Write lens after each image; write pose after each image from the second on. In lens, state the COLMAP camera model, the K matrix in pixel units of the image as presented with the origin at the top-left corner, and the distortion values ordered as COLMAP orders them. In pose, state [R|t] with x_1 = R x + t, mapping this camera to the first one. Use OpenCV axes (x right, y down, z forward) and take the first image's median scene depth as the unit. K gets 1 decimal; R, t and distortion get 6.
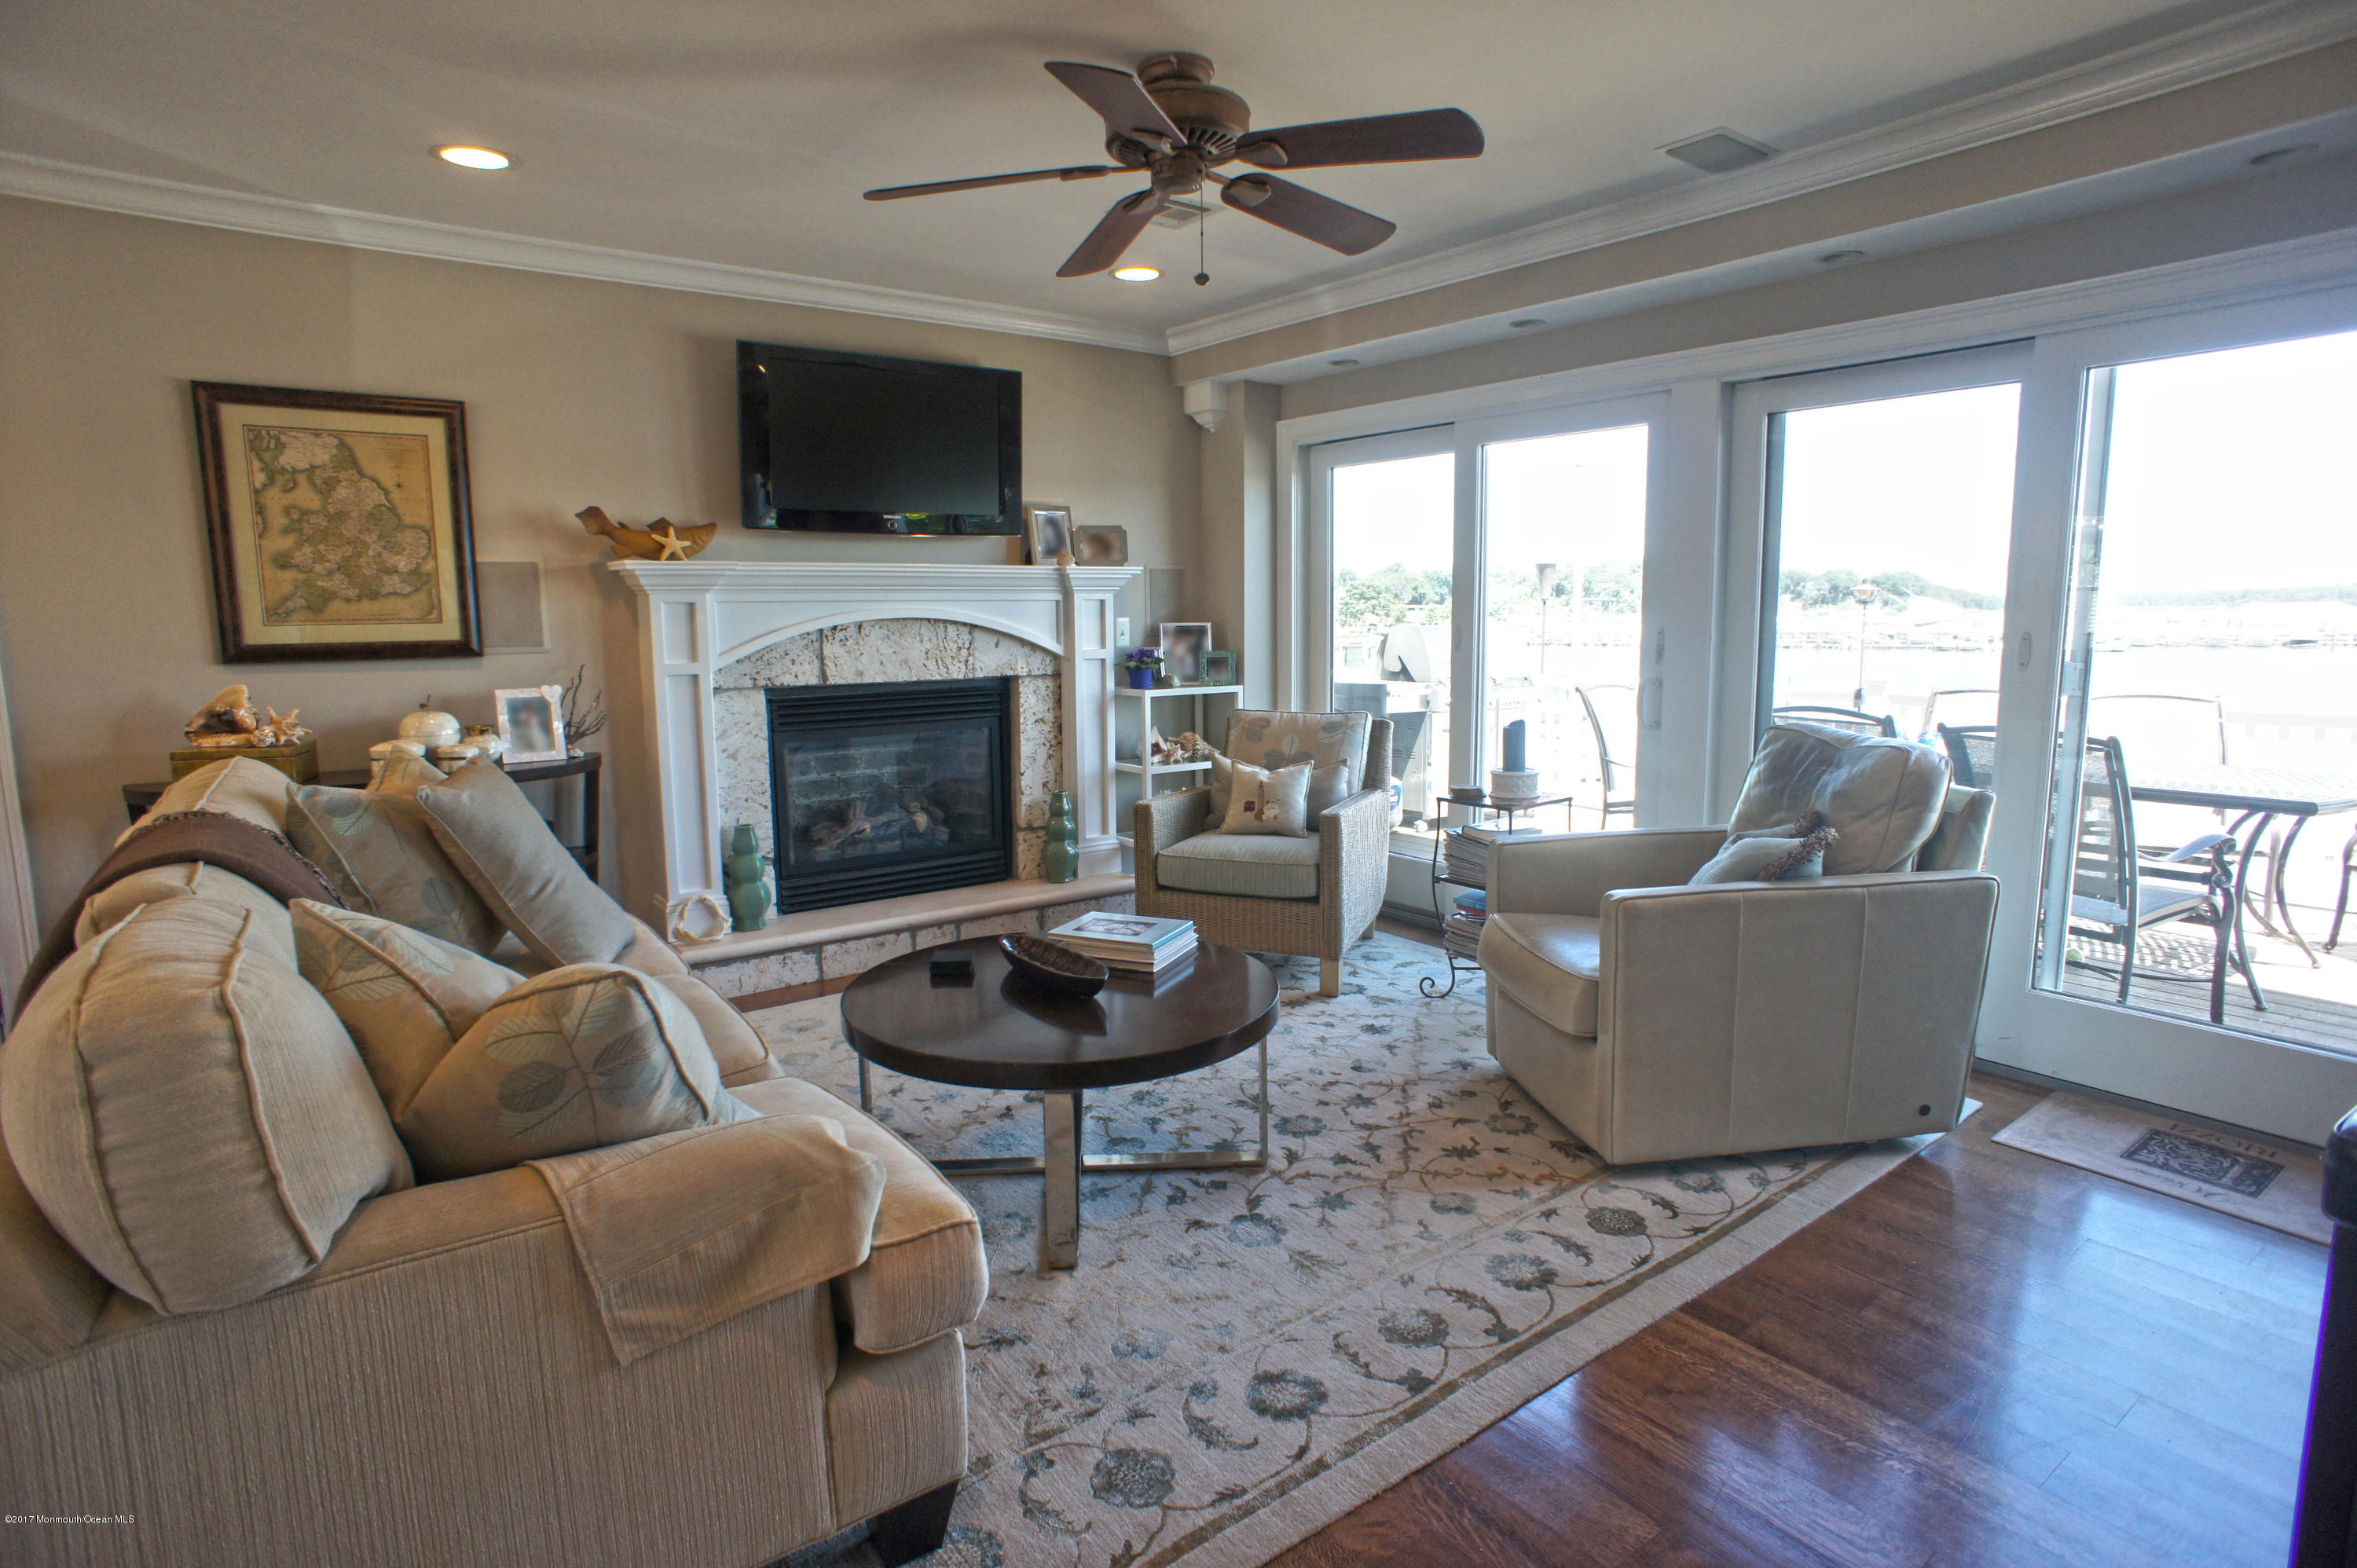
lens RADIAL K [[1234.6, 0, 1193.0], [0, 1234.6, 758.9], [0, 0, 1]] dist [-0.042821, 0.028386]
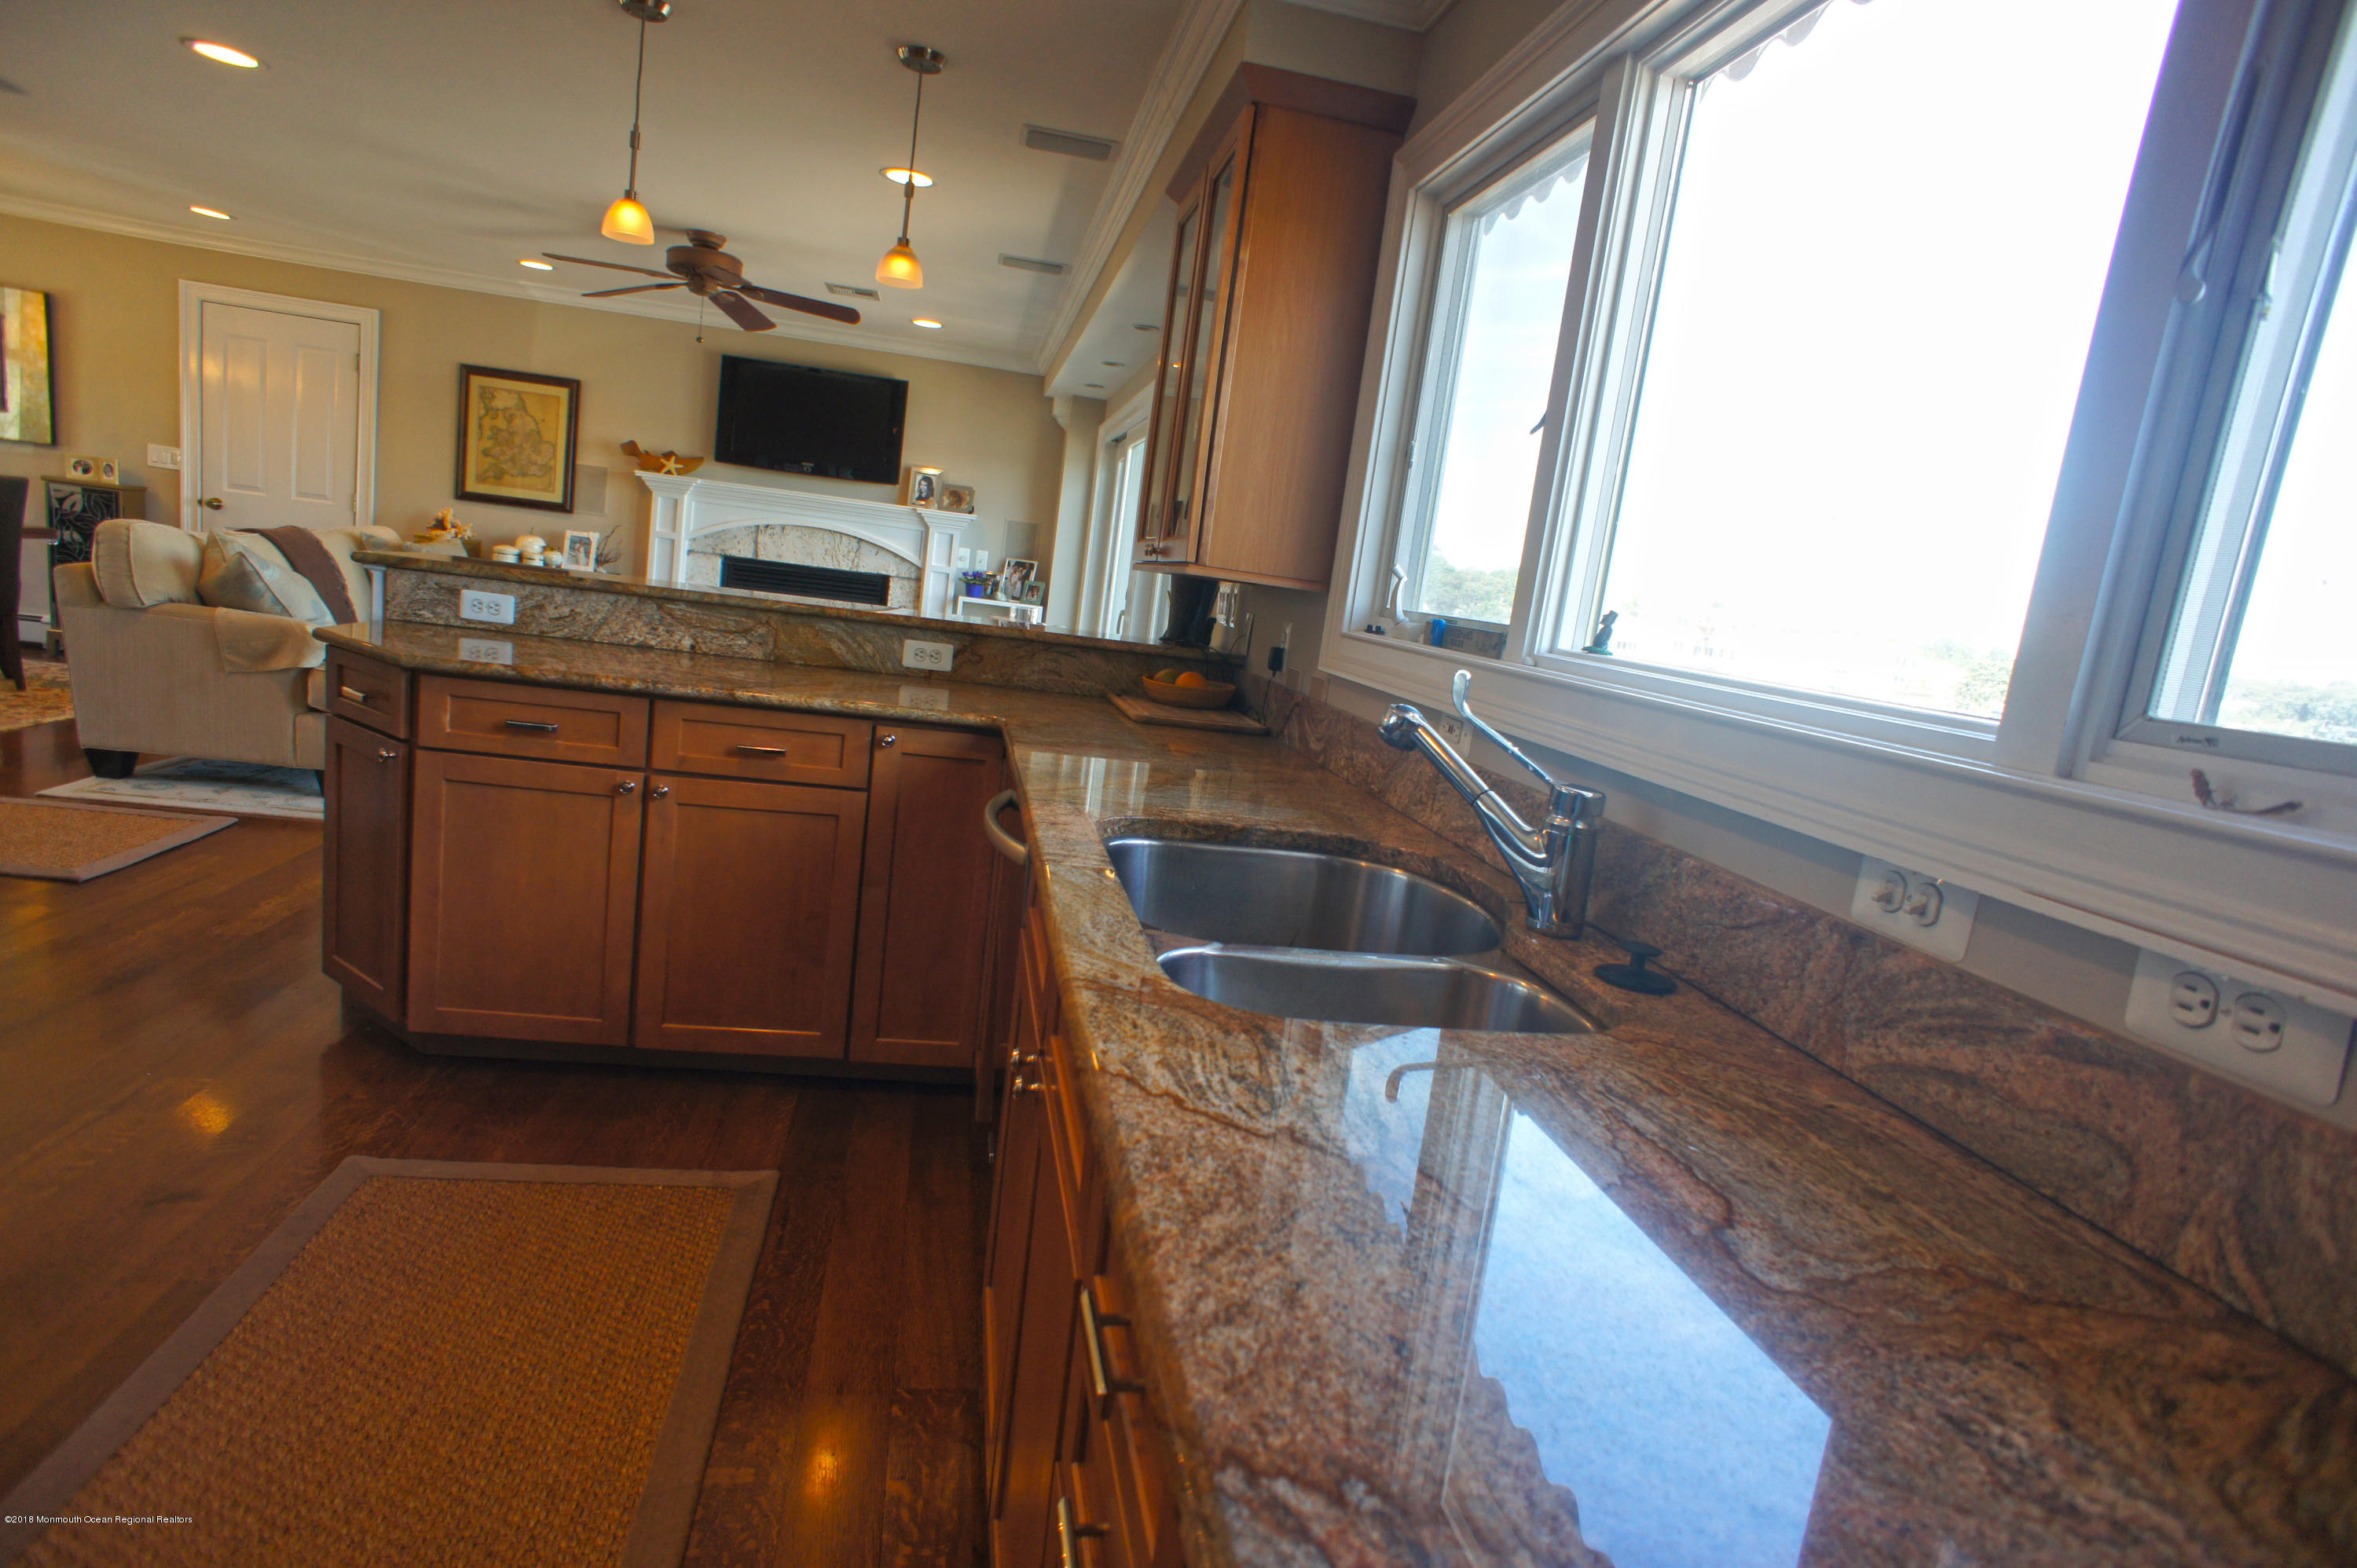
lens RADIAL K [[1234.6, 0, 1193.0], [0, 1234.6, 758.9], [0, 0, 1]] dist [-0.042821, 0.028386]
pose [[0.892349, 0.188746, -0.409986, 1.084143], [-0.187893, 0.981257, 0.042787, 0.027436], [0.410378, 0.038853, 0.911087, -0.312549]]
